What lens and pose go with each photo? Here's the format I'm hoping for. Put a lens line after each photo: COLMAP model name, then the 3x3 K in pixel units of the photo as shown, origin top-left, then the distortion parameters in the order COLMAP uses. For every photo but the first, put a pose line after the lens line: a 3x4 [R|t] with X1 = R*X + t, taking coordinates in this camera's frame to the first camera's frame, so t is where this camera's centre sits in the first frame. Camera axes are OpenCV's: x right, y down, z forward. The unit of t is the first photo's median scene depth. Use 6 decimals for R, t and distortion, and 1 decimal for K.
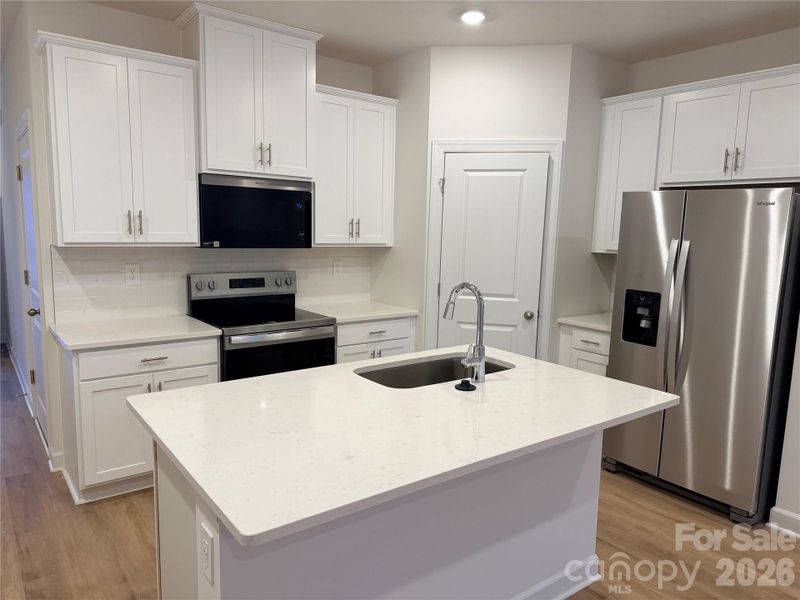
lens RADIAL K [[585.7, 0, 398.7], [0, 585.7, 303.5], [0, 0, 1]] dist [0.087920, -0.078347]
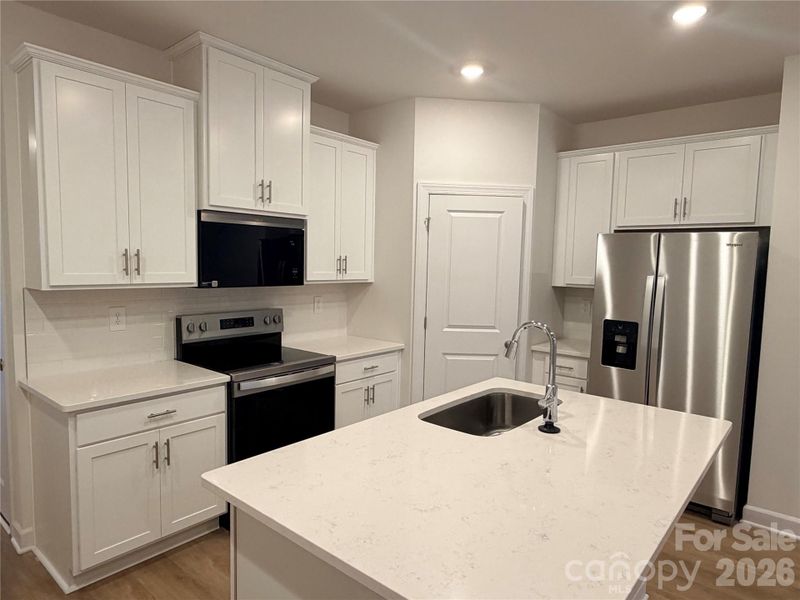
lens RADIAL K [[510.7, 0, 400.4], [0, 510.7, 303.1], [0, 0, 1]] dist [0.006525, 0.011925]
pose [[0.973685, -0.021663, 0.226867, -0.203423], [0.032382, 0.998523, -0.043634, -0.024027], [-0.225587, 0.049832, 0.972948, 0.139631]]
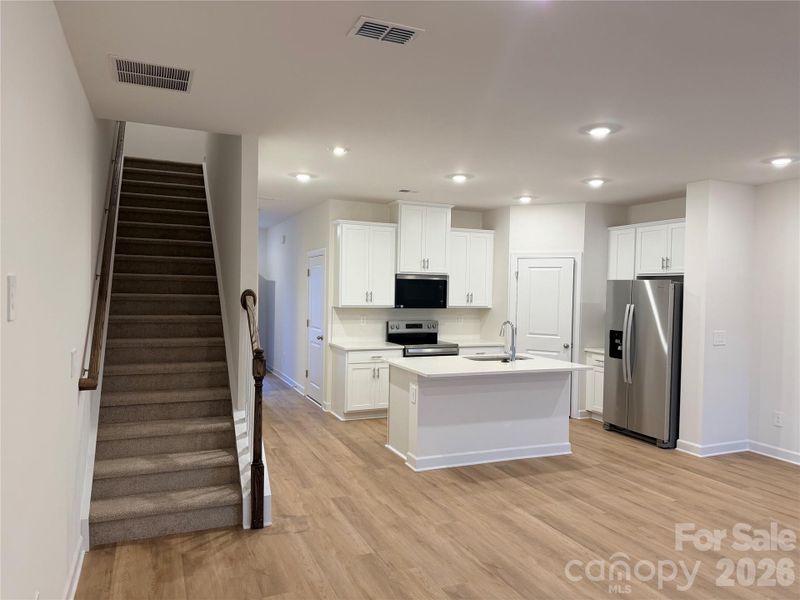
lens RADIAL K [[585.7, 0, 387.8], [0, 585.7, 304.6], [0, 0, 1]] dist [0.087920, -0.078347]
pose [[0.968323, 0.001531, -0.249695, 0.159745], [-0.028352, 0.994188, -0.103855, 0.109331], [0.248085, 0.107645, 0.962739, -0.997633]]
